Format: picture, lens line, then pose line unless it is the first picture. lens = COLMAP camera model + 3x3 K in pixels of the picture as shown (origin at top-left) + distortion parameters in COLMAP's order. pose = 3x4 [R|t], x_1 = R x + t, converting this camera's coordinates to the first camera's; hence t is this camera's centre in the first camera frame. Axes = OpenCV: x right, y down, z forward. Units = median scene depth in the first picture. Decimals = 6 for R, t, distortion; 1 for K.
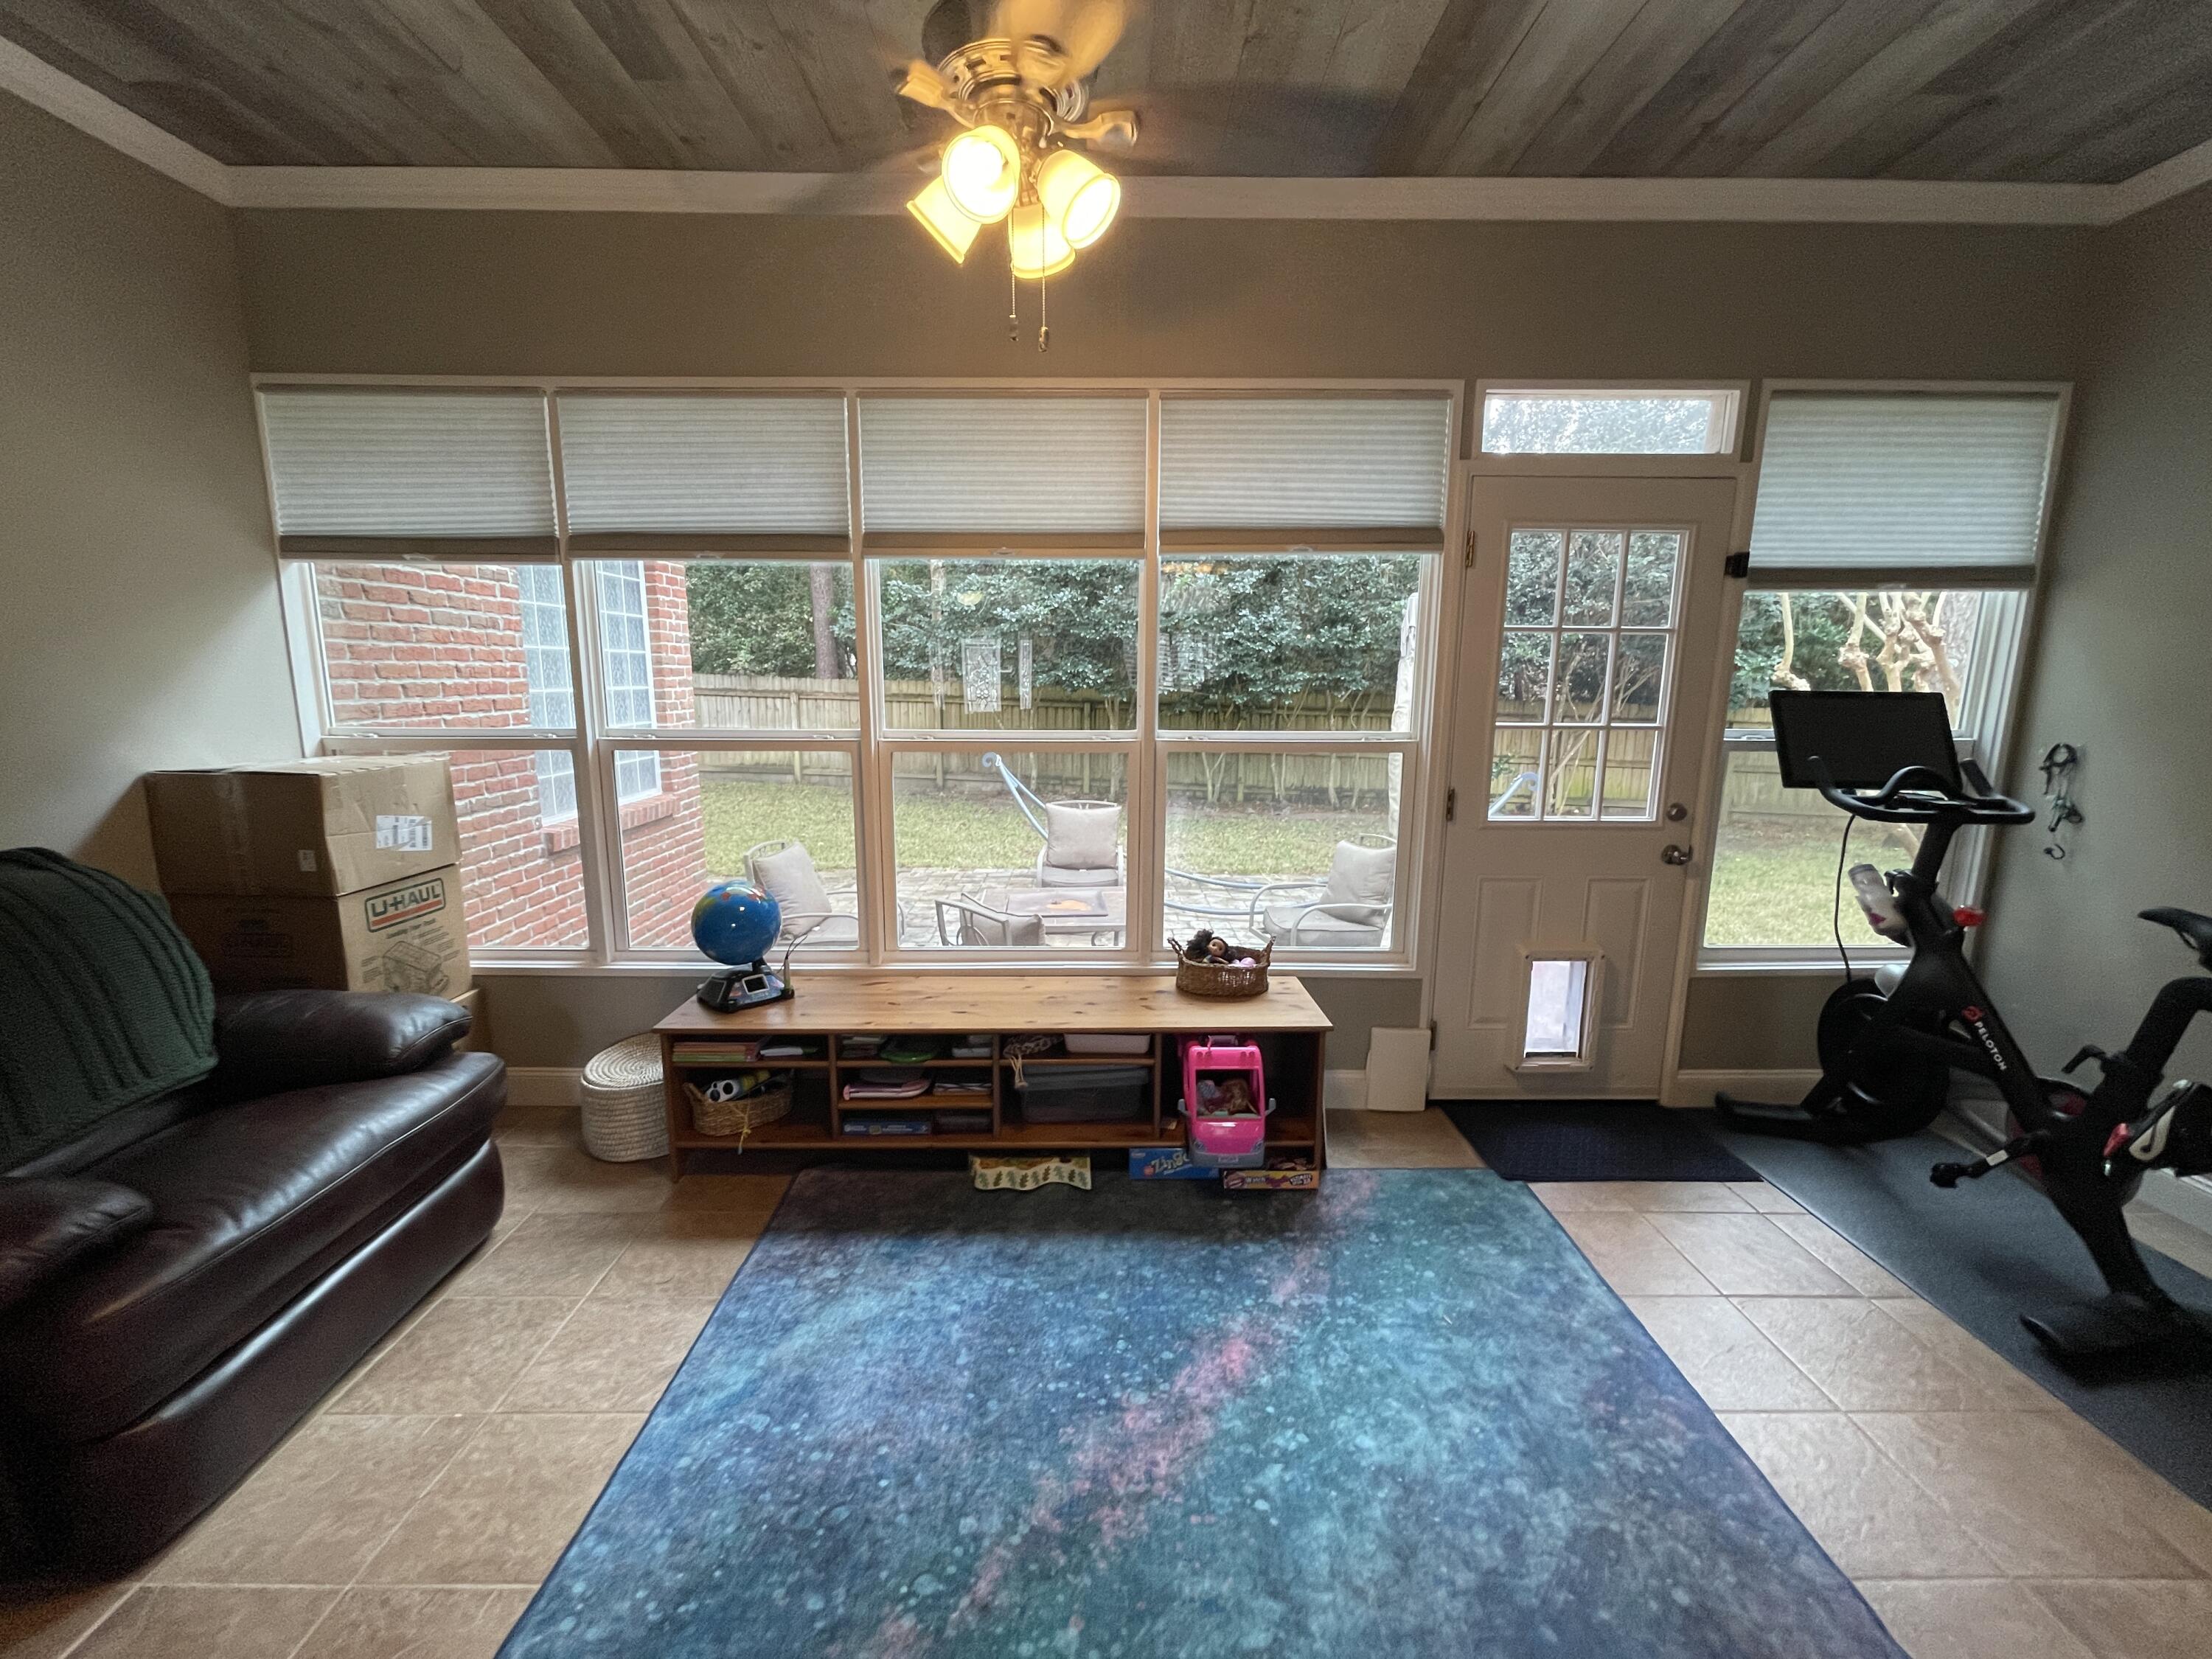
lens RADIAL K [[895.7, 0, 1099.9], [0, 895.7, 834.0], [0, 0, 1]] dist [-0.001050, -0.000147]
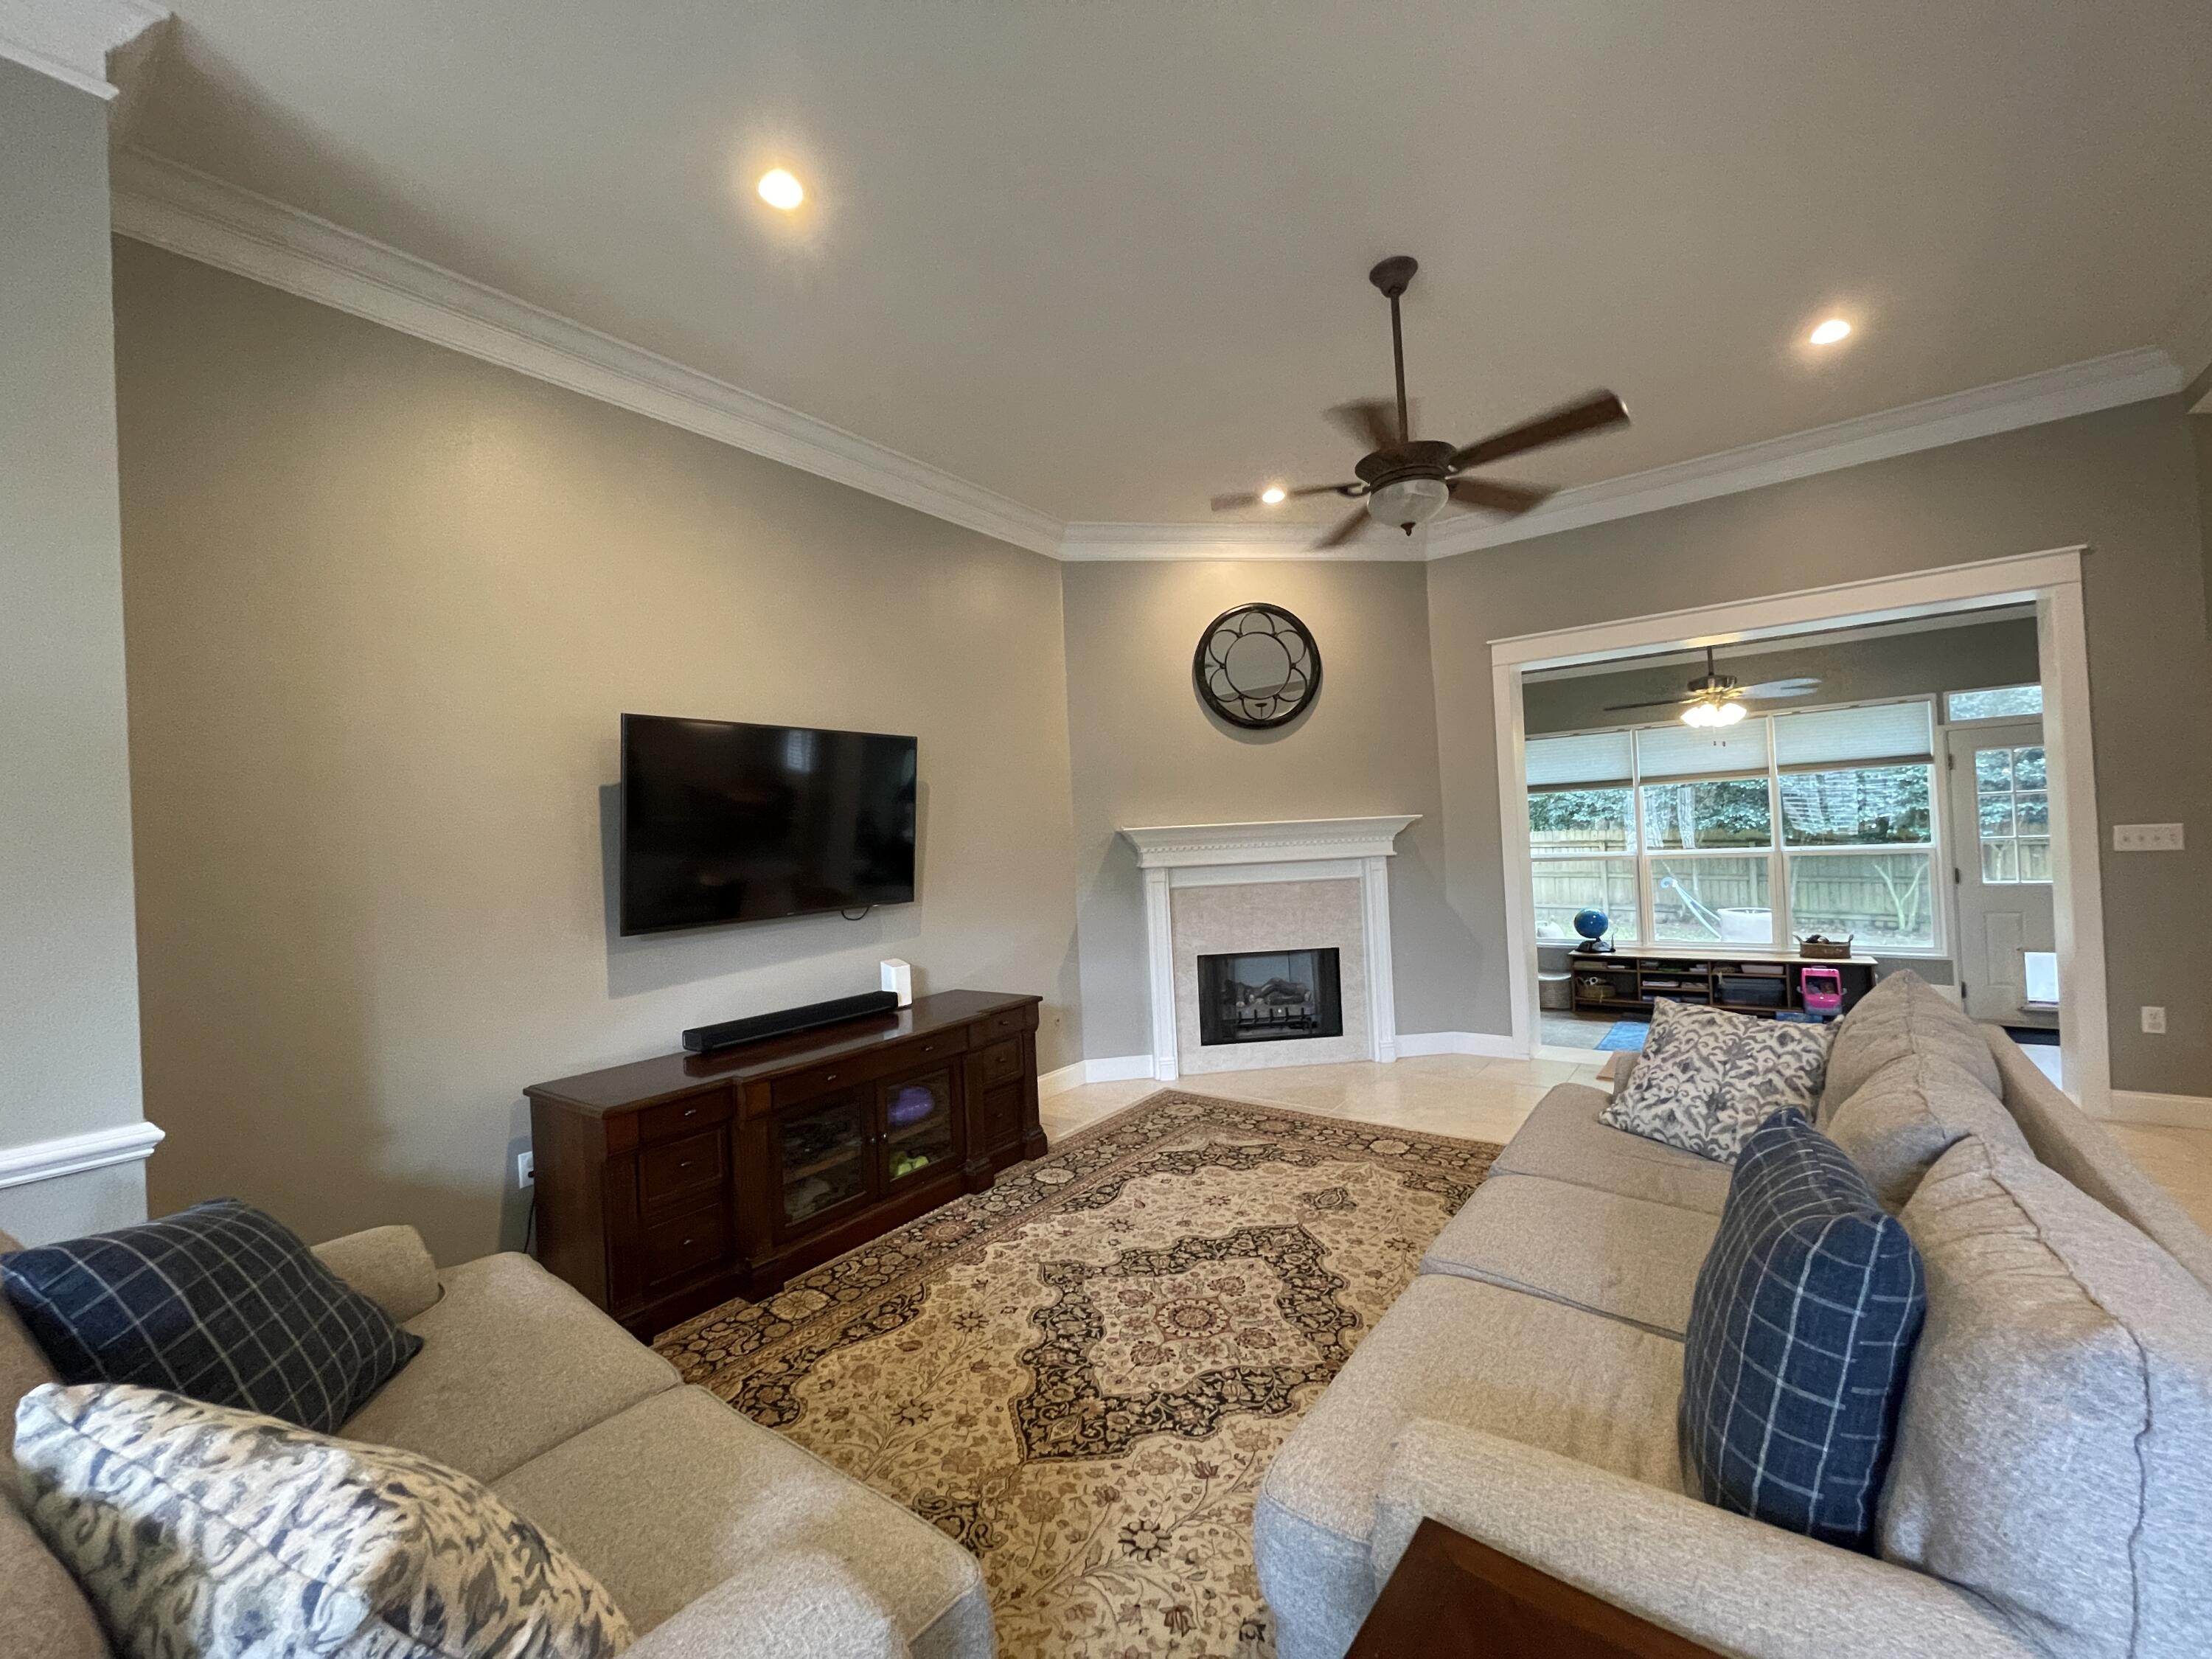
lens RADIAL K [[916.8, 0, 1071.4], [0, 916.8, 825.1], [0, 0, 1]] dist [-0.000469, -0.000027]
pose [[0.791224, -0.056416, -0.608918, 0.033623], [-0.054376, 0.985301, -0.161944, 0.193832], [0.609104, 0.161245, 0.776526, -1.229033]]
